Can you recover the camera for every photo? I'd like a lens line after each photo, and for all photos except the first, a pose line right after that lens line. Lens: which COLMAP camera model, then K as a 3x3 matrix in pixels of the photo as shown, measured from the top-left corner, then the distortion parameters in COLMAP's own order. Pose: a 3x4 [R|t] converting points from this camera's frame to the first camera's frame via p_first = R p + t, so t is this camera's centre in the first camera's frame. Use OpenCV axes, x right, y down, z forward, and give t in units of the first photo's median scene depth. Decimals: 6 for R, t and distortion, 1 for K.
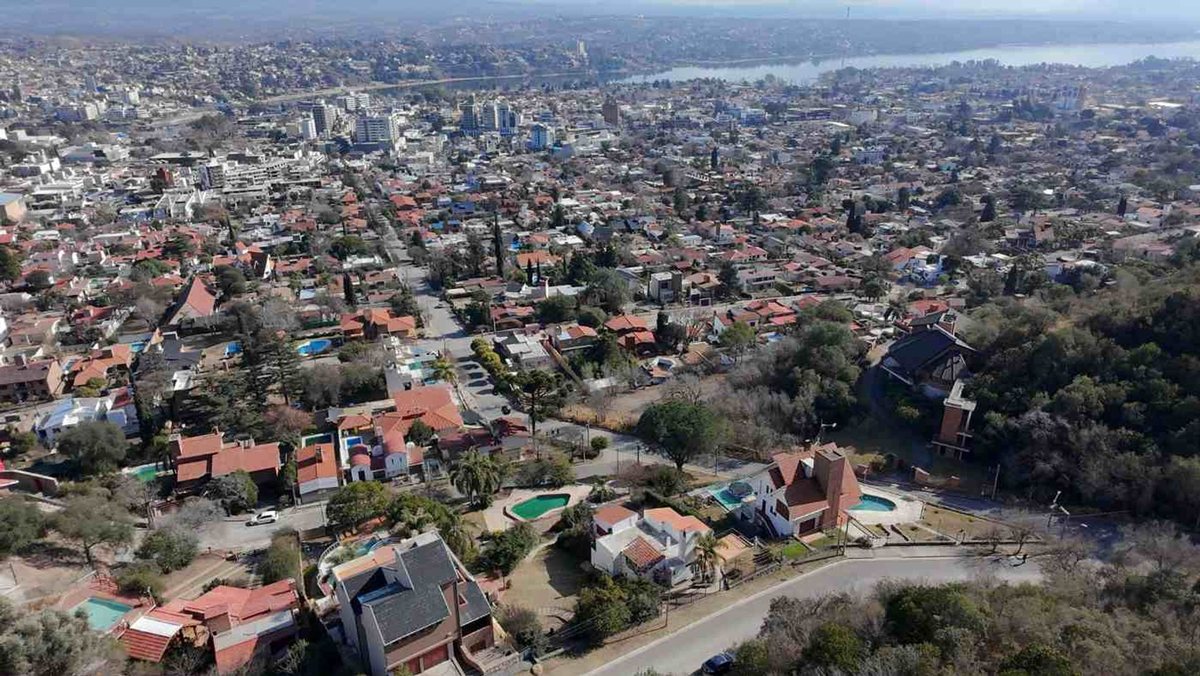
lens RADIAL K [[760.4, 0, 600.0], [0, 760.4, 338.0], [0, 0, 1]] dist [0.012859, -0.012096]
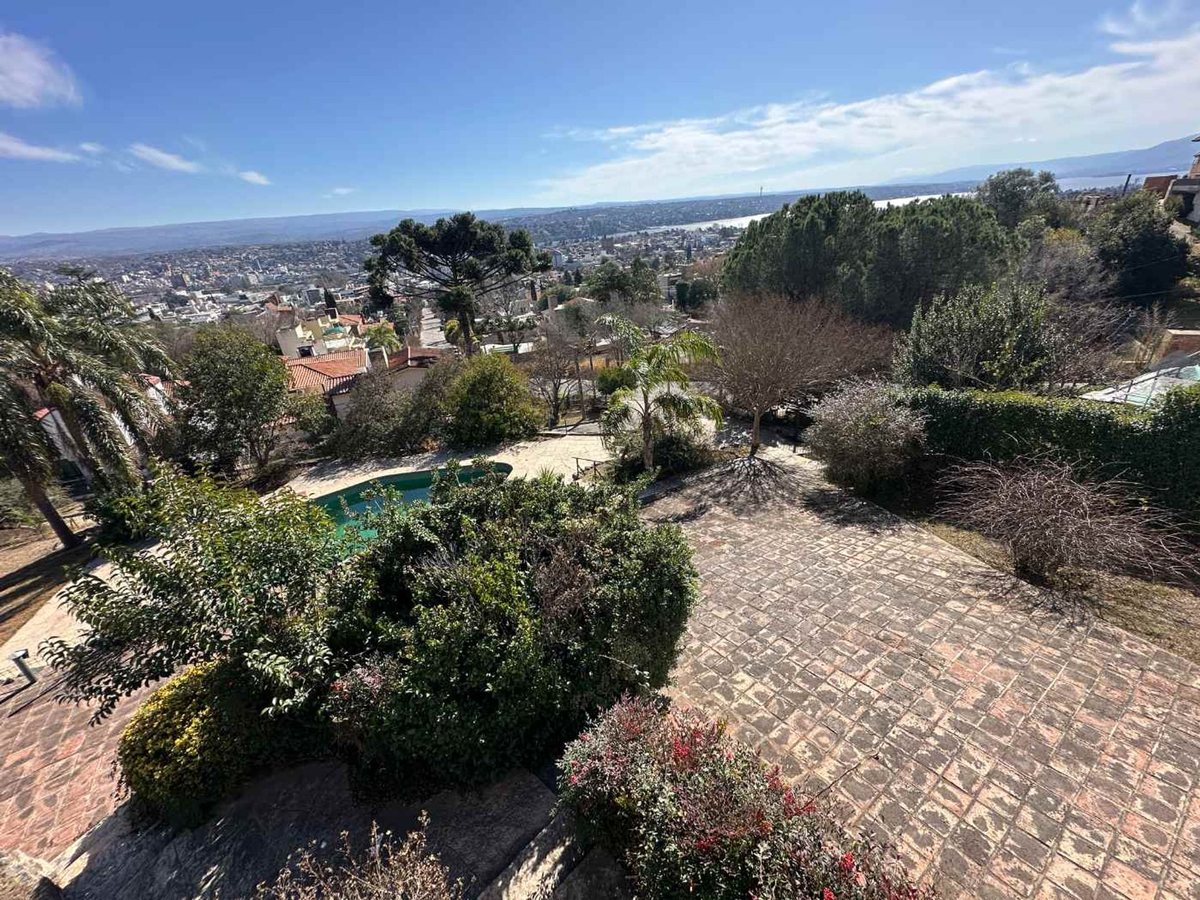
lens RADIAL K [[476.6, 0, 600.9], [0, 476.6, 449.0], [0, 0, 1]] dist [-0.003403, 0.000550]
pose [[0.997485, -0.066154, -0.025449, -0.001015], [0.067502, 0.996127, 0.056335, 0.028102], [0.021624, -0.057911, 0.998088, 0.123091]]
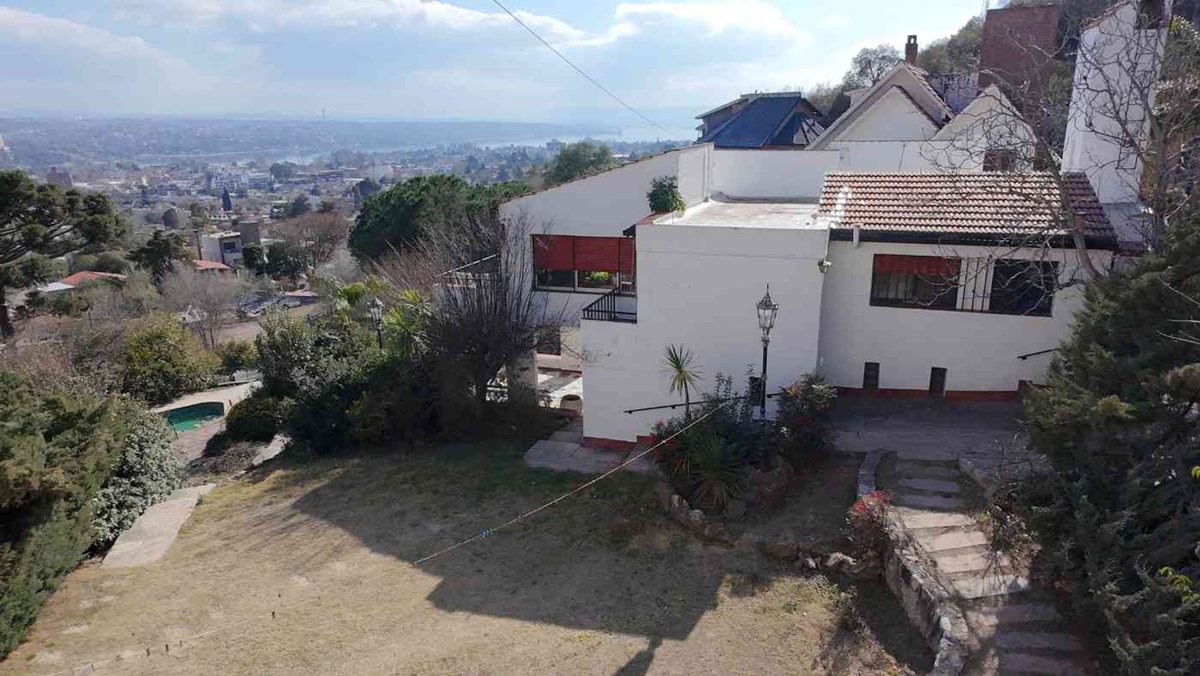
lens RADIAL K [[760.4, 0, 600.0], [0, 760.4, 338.0], [0, 0, 1]] dist [0.012859, -0.012096]
pose [[0.806682, -0.157848, 0.569516, -0.011672], [0.231329, 0.971115, -0.058506, 0.033441], [-0.543830, 0.178942, 0.819896, 0.099887]]
